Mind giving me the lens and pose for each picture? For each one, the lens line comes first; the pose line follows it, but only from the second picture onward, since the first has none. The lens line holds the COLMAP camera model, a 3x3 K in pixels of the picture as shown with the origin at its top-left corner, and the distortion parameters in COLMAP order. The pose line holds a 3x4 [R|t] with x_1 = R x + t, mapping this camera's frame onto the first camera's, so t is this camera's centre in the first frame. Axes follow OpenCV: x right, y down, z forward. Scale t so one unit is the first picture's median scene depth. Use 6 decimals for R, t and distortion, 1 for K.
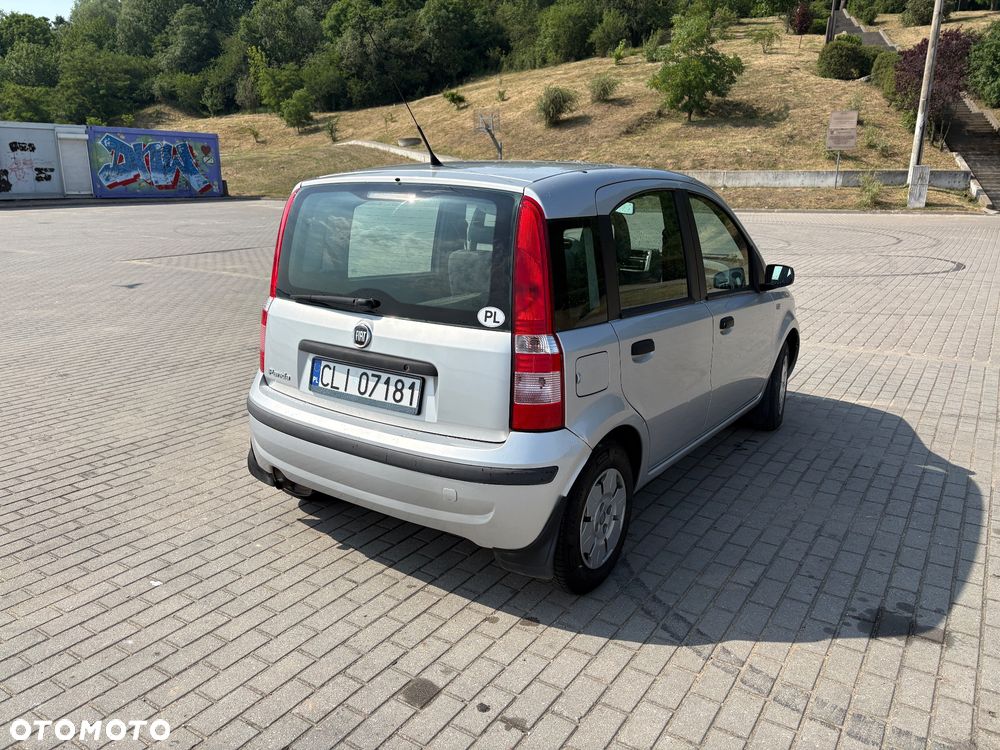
lens RADIAL K [[758.7, 0, 496.2], [0, 758.7, 371.4], [0, 0, 1]] dist [0.044601, -0.038413]
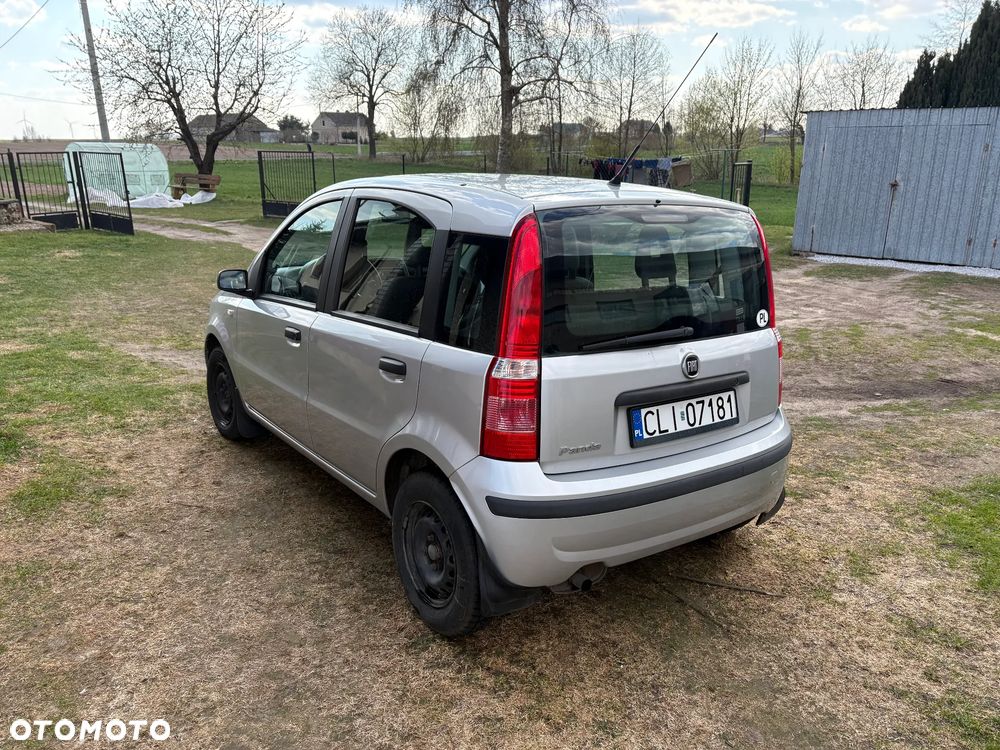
lens RADIAL K [[749.3, 0, 503.4], [0, 749.3, 378.7], [0, 0, 1]] dist [0.056429, -0.060821]
pose [[0.333754, -0.230485, 0.914049, -1.050346], [0.204600, 0.964245, 0.168435, -0.222874], [-0.920188, 0.130799, 0.368978, 0.820226]]
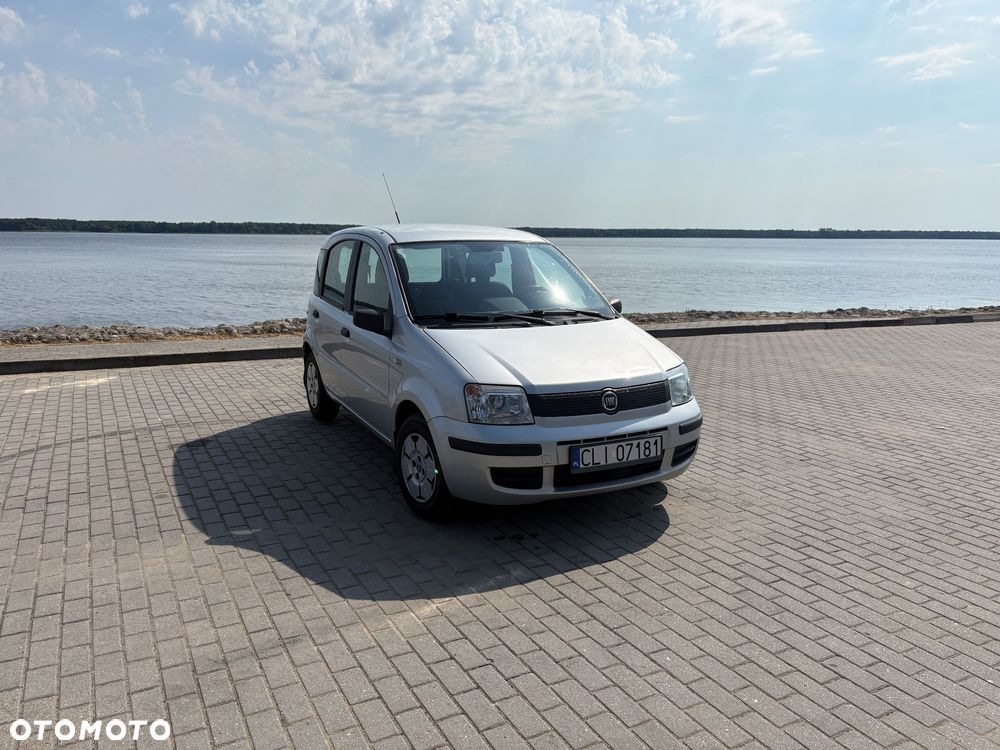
lens RADIAL K [[767.1, 0, 504.0], [0, 767.1, 347.2], [0, 0, 1]] dist [0.014628, -0.001700]
pose [[-0.475425, 0.118587, -0.871727, 1.742004], [-0.223746, 0.941993, 0.250173, -0.569633], [0.850829, 0.313984, -0.421313, 2.292518]]
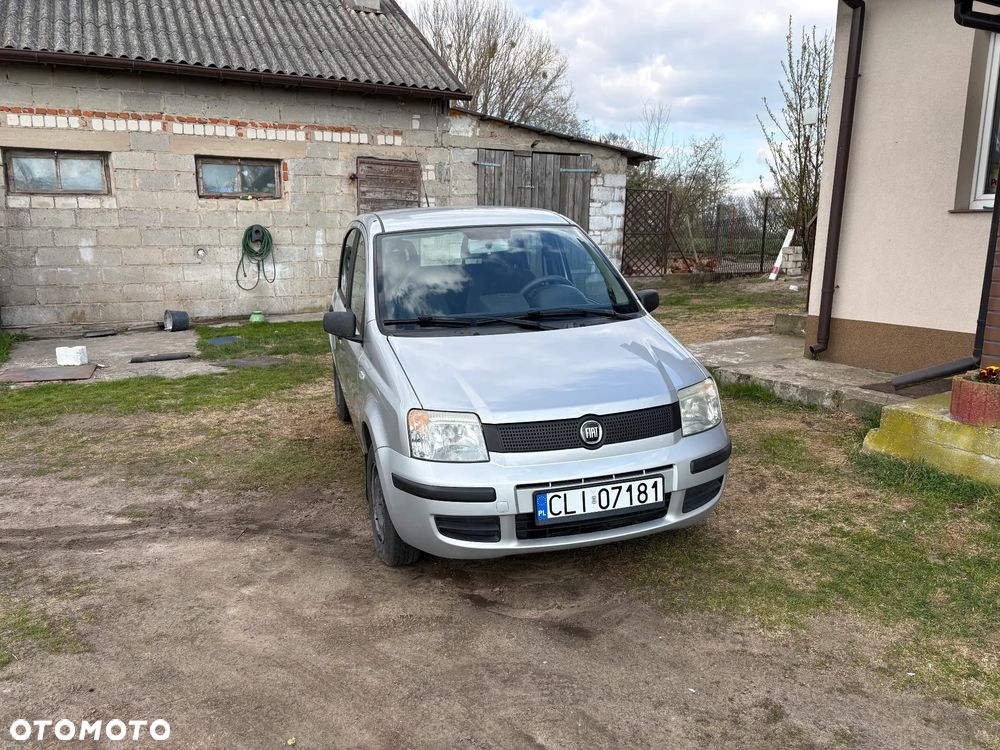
lens RADIAL K [[762.8, 0, 494.7], [0, 762.8, 363.5], [0, 0, 1]] dist [0.026570, -0.015043]
pose [[-0.635794, 0.169206, -0.753083, 1.358065], [-0.162803, 0.924327, 0.345129, -0.612296], [0.754494, 0.342035, -0.560135, 2.366273]]
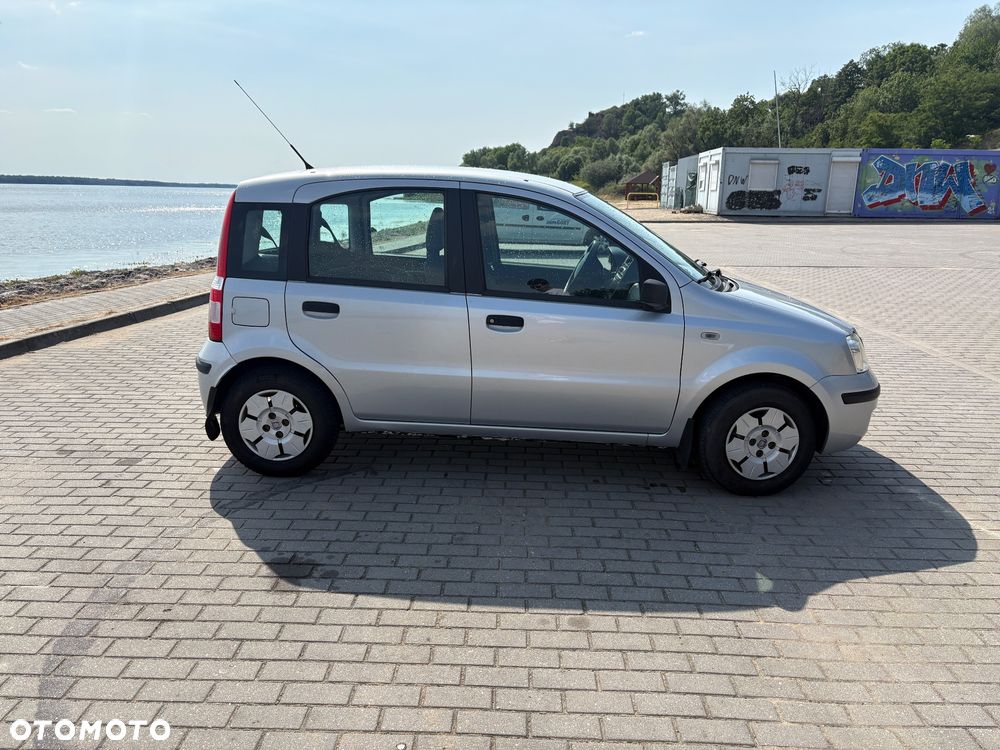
lens RADIAL K [[749.3, 0, 503.4], [0, 749.3, 378.7], [0, 0, 1]] dist [0.056429, -0.060821]
pose [[0.533654, 0.206461, -0.820114, 1.399291], [-0.219764, 0.970283, 0.101264, -0.110442], [0.816650, 0.126192, 0.563168, 0.545451]]
